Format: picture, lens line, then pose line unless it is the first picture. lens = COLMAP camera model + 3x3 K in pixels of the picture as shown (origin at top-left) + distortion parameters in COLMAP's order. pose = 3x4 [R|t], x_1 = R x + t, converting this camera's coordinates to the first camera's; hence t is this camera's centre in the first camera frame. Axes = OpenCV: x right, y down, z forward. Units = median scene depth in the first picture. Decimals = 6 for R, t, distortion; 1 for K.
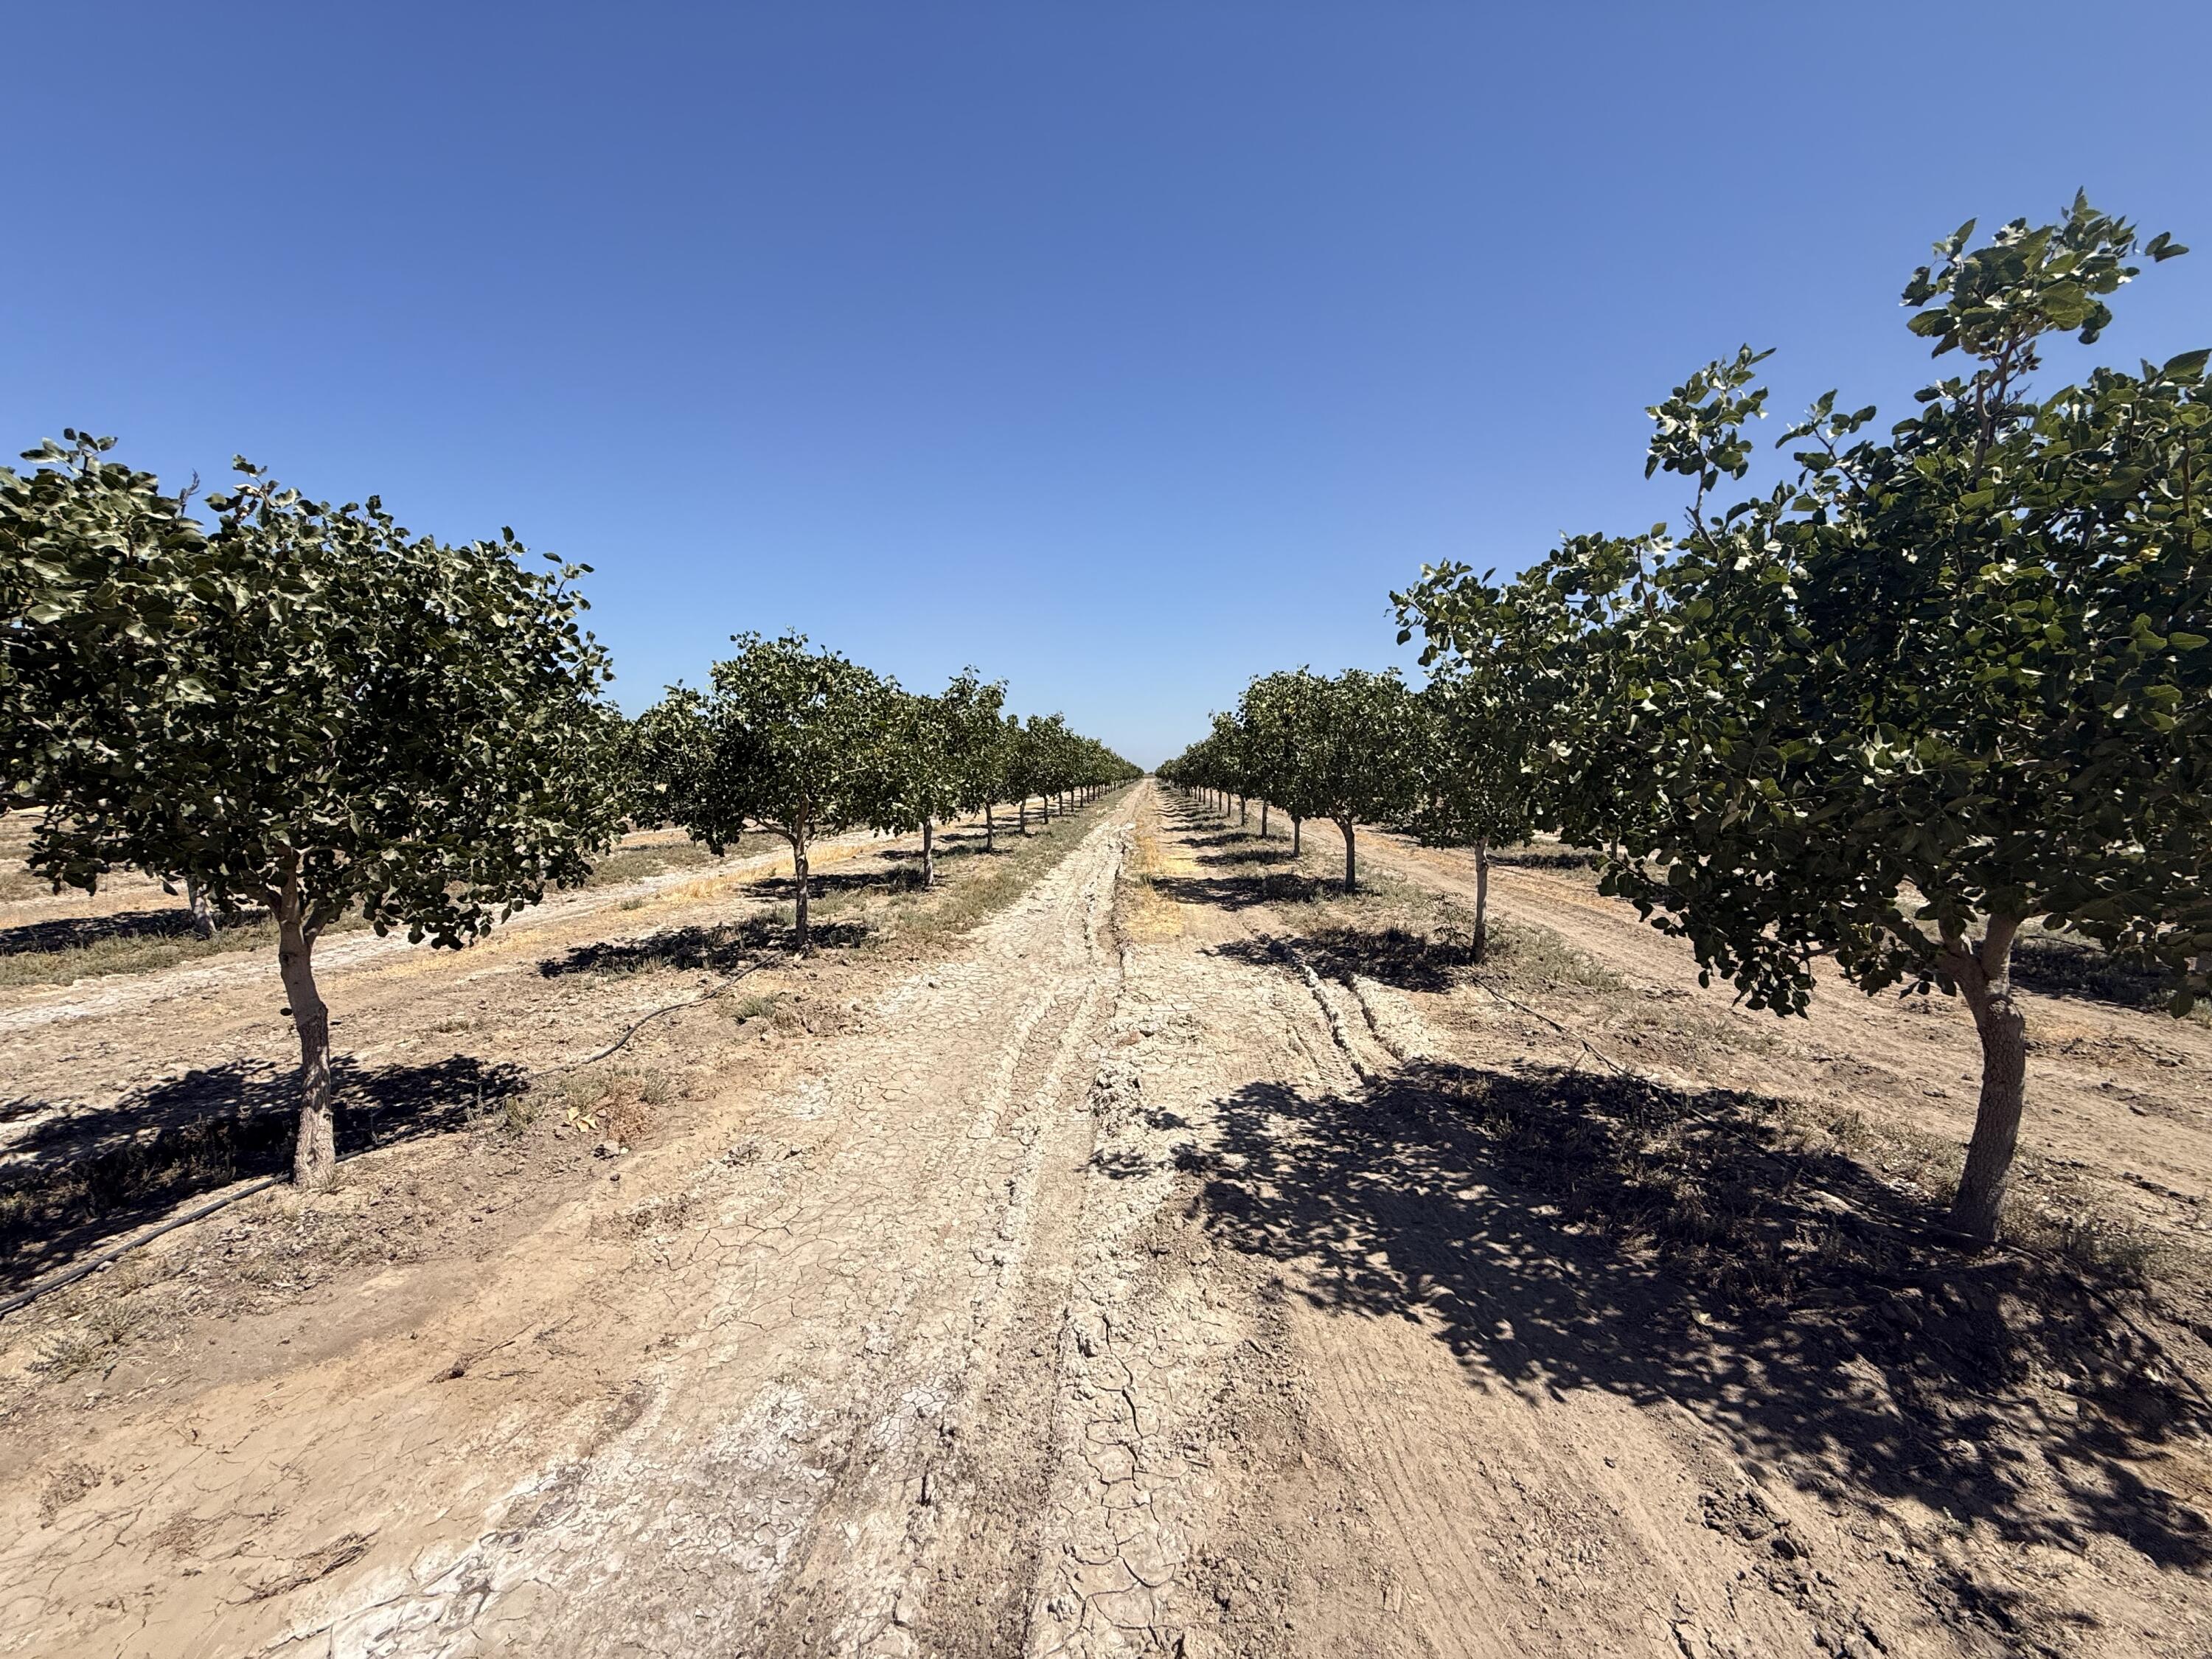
lens RADIAL K [[883.1, 0, 1111.3], [0, 883.1, 827.9], [0, 0, 1]] dist [0.000008, 0.000200]
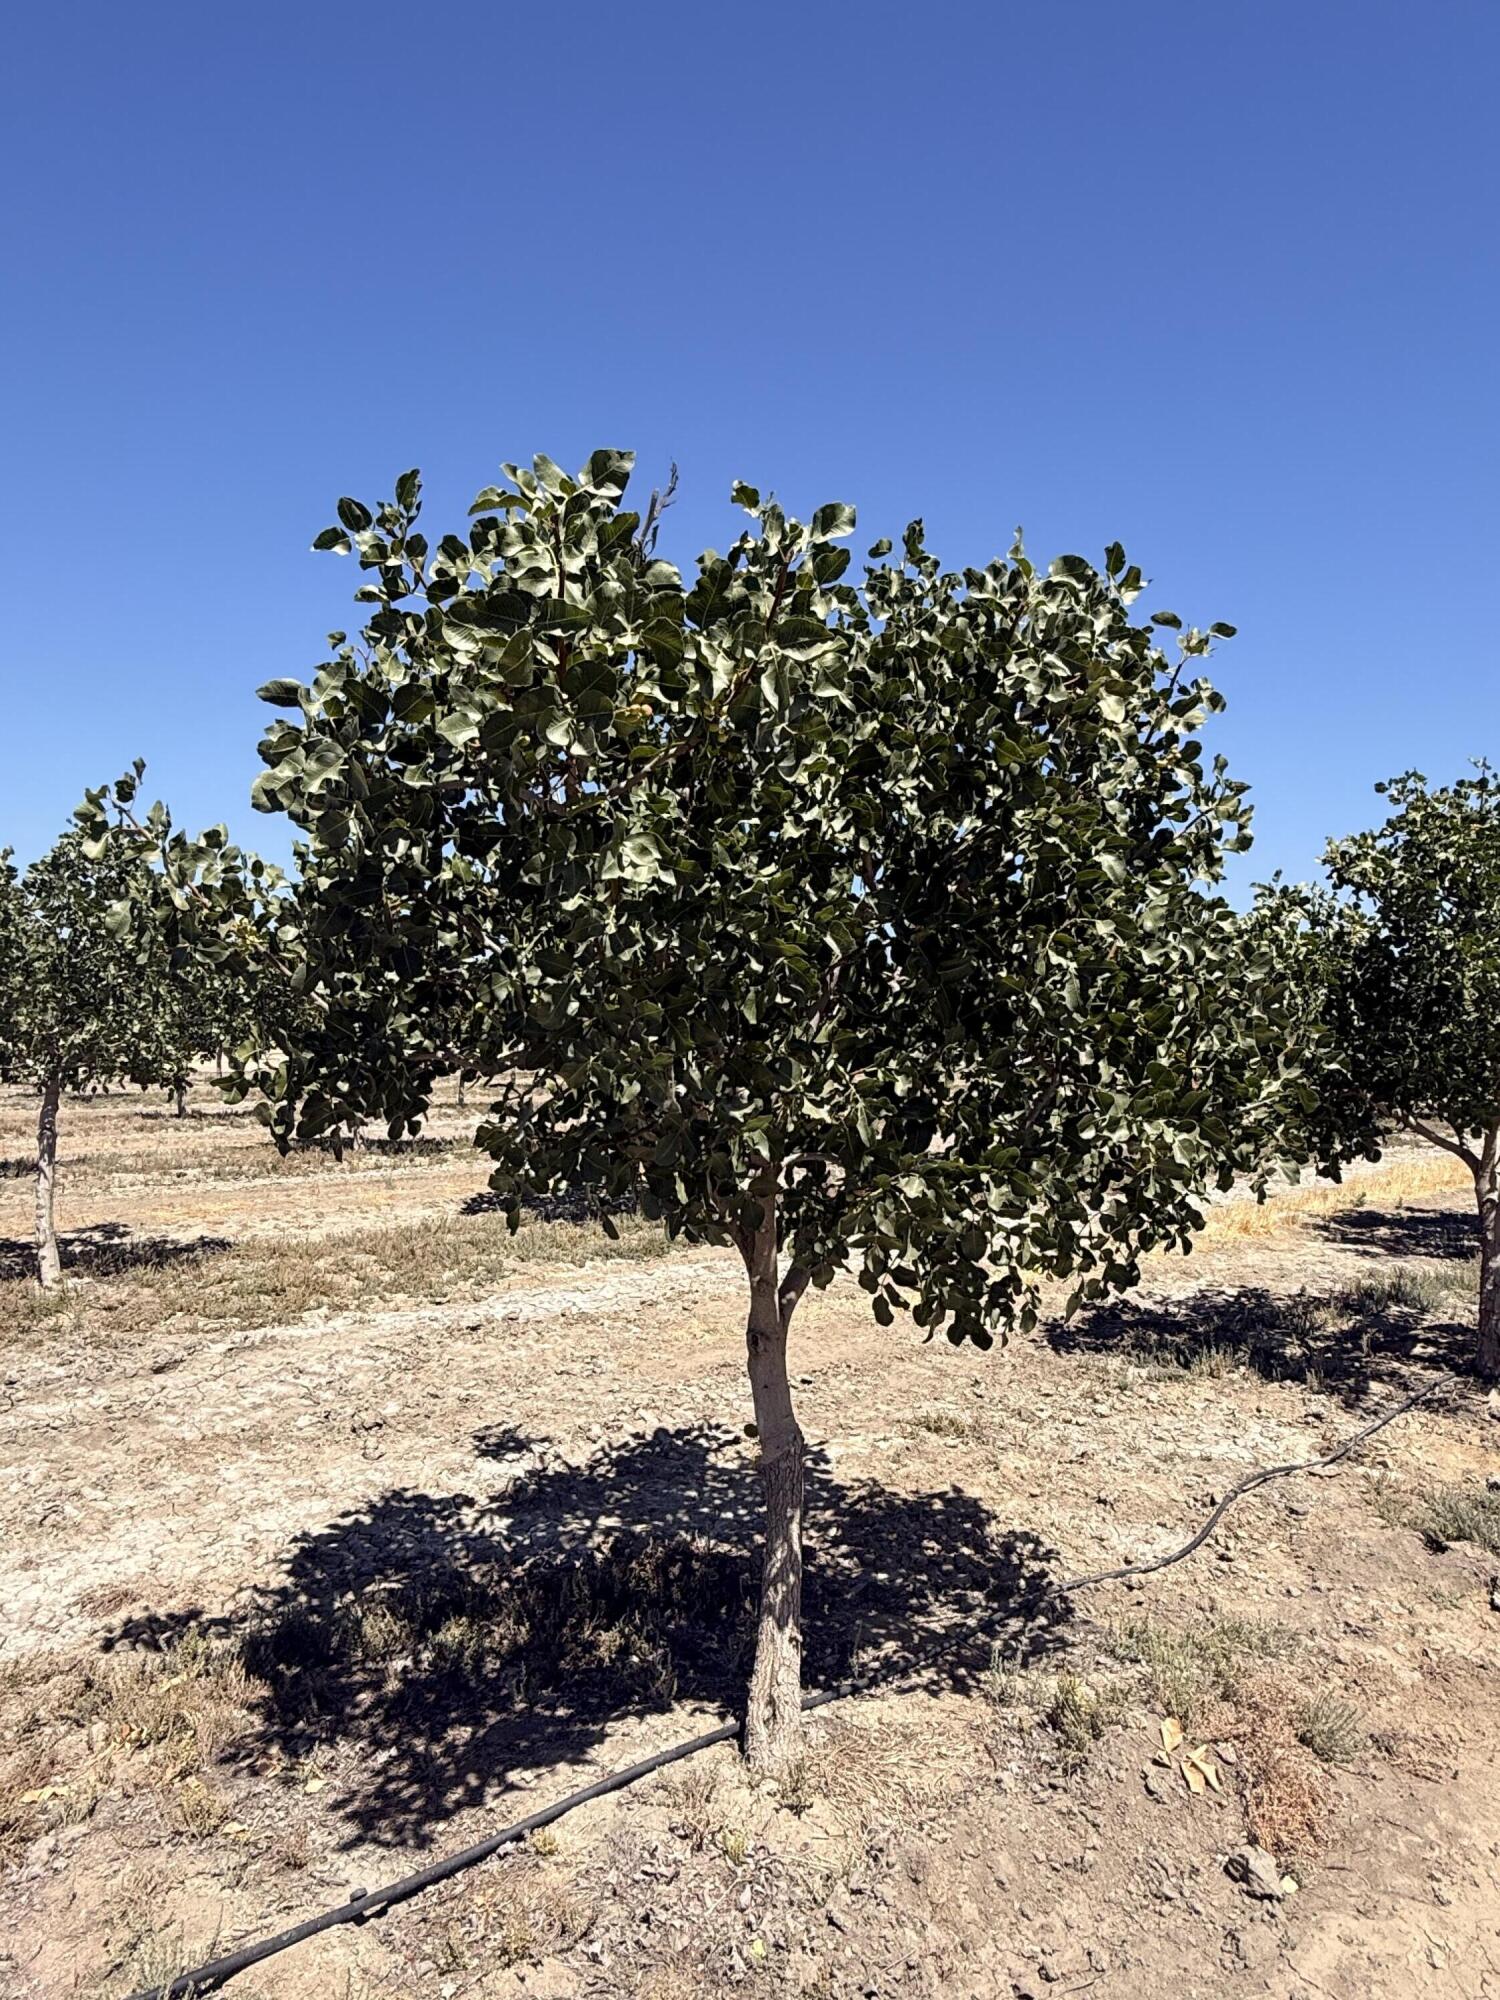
lens RADIAL K [[1223.6, 0, 750.2], [0, 1223.6, 999.6], [0, 0, 1]] dist [0.002574, 0.000053]
pose [[0.716751, -0.010767, -0.697246, -0.302972], [-0.052540, 0.996205, -0.069393, -0.017561], [0.695347, 0.086371, 0.713465, 0.327925]]
